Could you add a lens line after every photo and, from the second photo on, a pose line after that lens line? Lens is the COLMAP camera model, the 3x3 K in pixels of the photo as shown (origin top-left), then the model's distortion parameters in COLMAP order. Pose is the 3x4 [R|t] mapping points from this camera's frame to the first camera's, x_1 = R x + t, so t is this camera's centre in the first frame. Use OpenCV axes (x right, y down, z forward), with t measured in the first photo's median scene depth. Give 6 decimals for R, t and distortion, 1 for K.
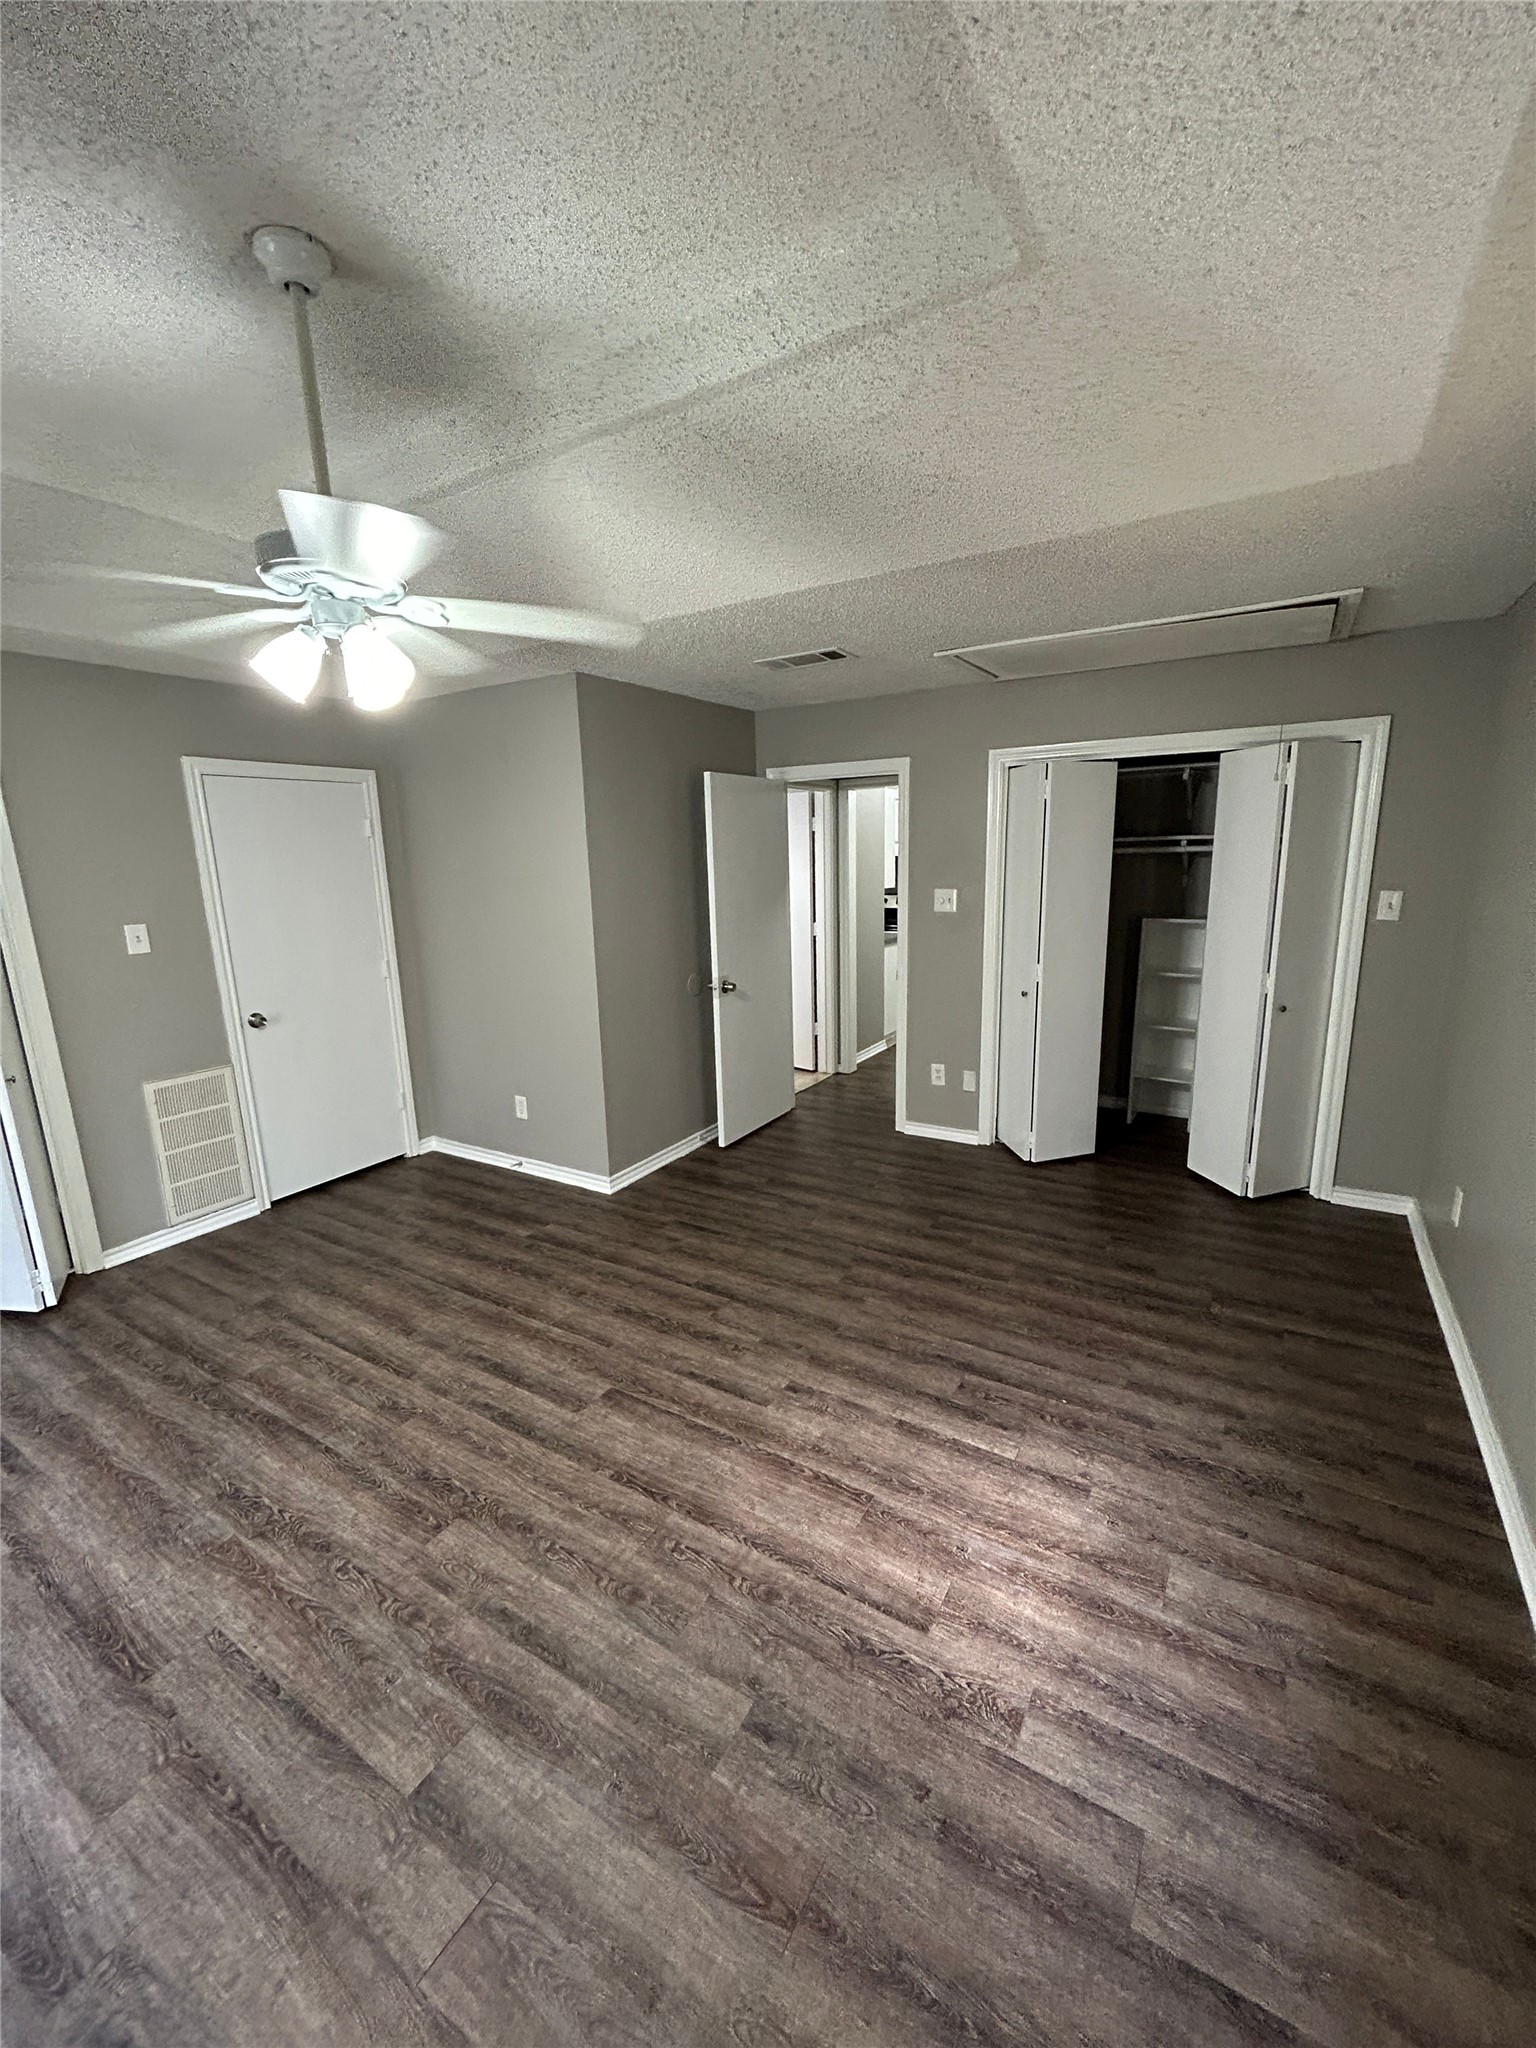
lens RADIAL K [[828.0, 0, 774.9], [0, 828.0, 1022.4], [0, 0, 1]] dist [-0.003387, 0.000253]
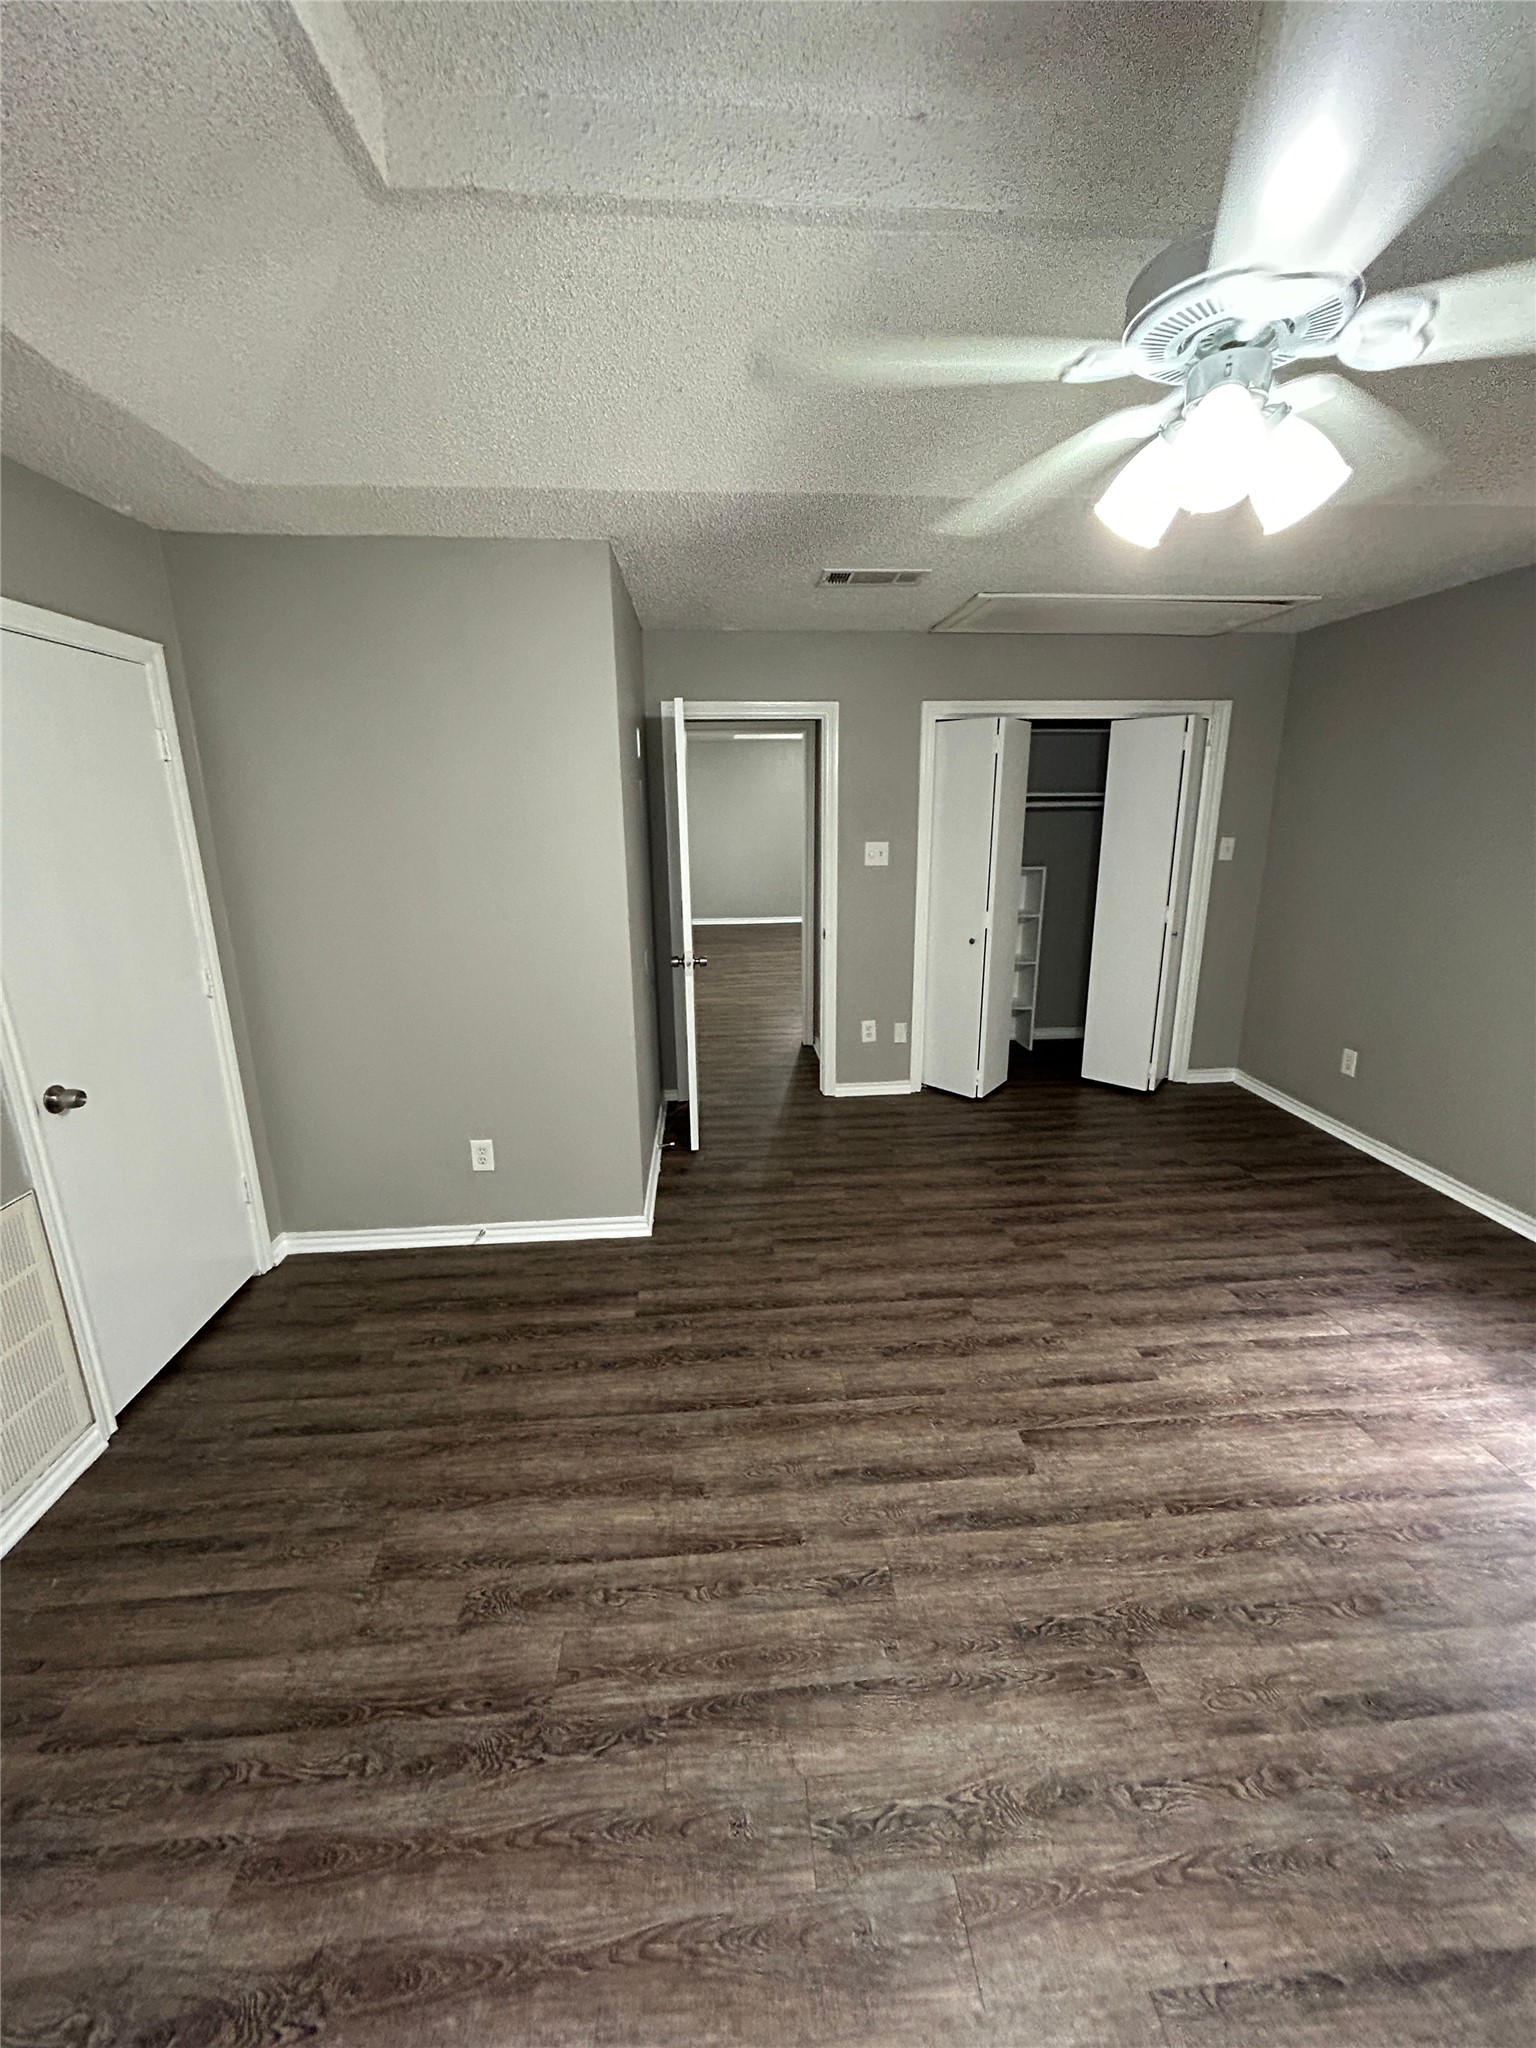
lens RADIAL K [[828.0, 0, 774.9], [0, 828.0, 1022.4], [0, 0, 1]] dist [-0.003387, 0.000253]
pose [[0.812215, -0.132561, 0.568097, -0.750947], [0.109831, 0.991173, 0.074255, -0.055097], [-0.572926, 0.002084, 0.819605, 0.413256]]
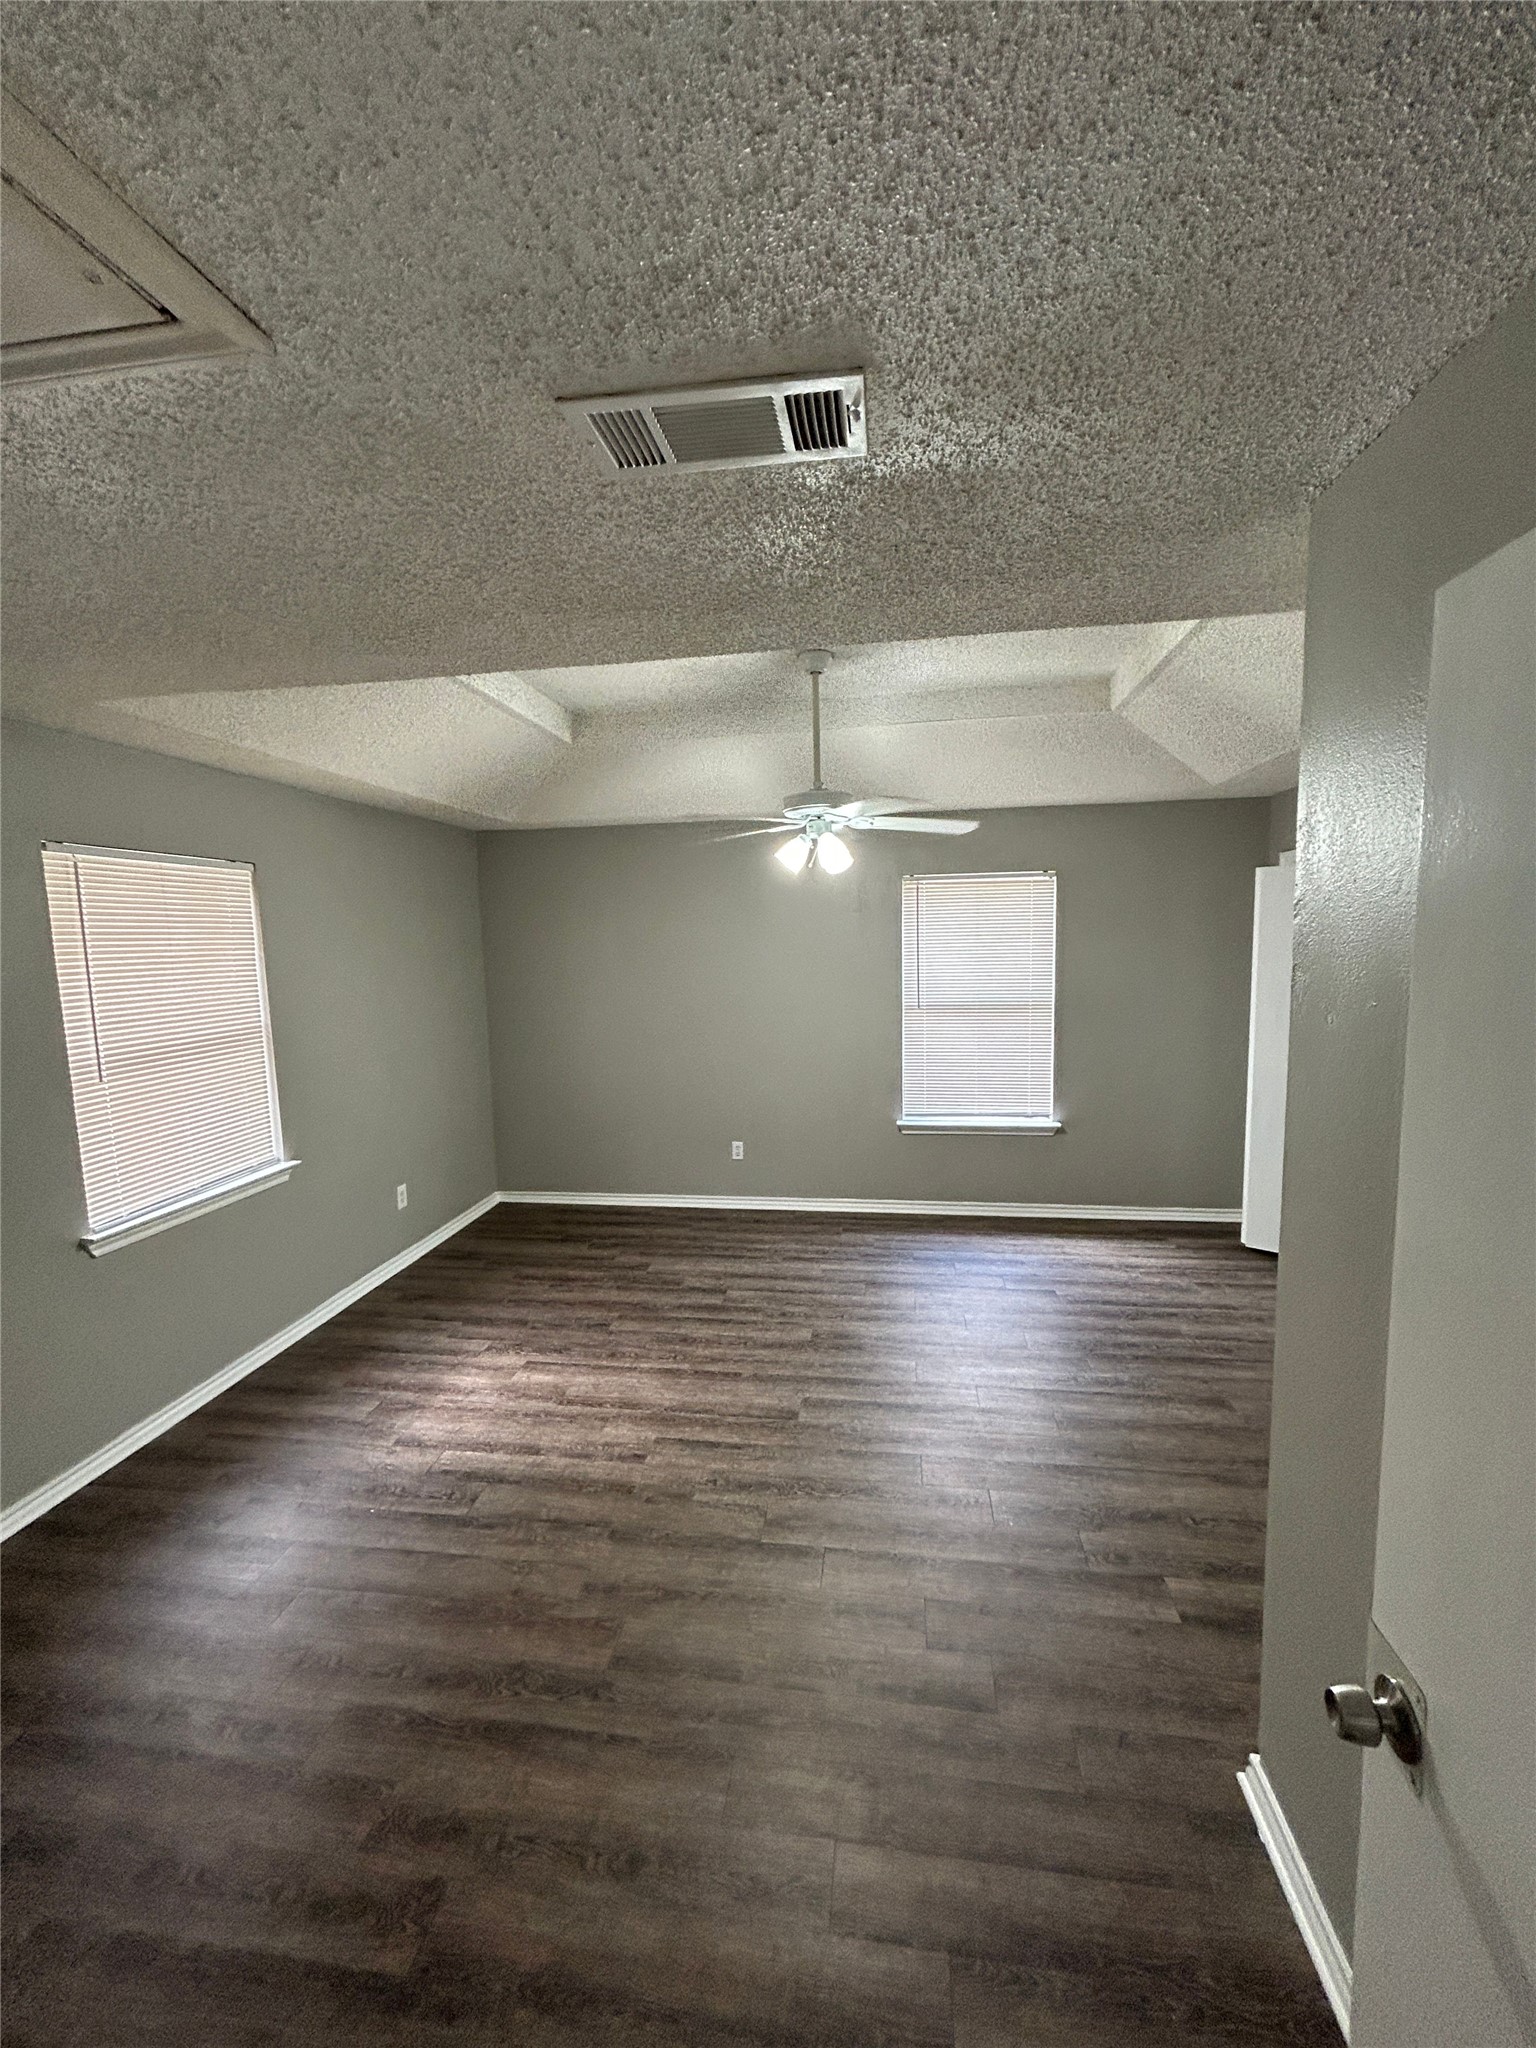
lens RADIAL K [[828.0, 0, 774.9], [0, 828.0, 1022.4], [0, 0, 1]] dist [-0.003387, 0.000253]
pose [[-0.919165, 0.089271, -0.383624, 0.200059], [-0.032763, 0.953272, 0.300330, -0.384548], [0.392508, 0.288622, -0.873290, 1.668703]]
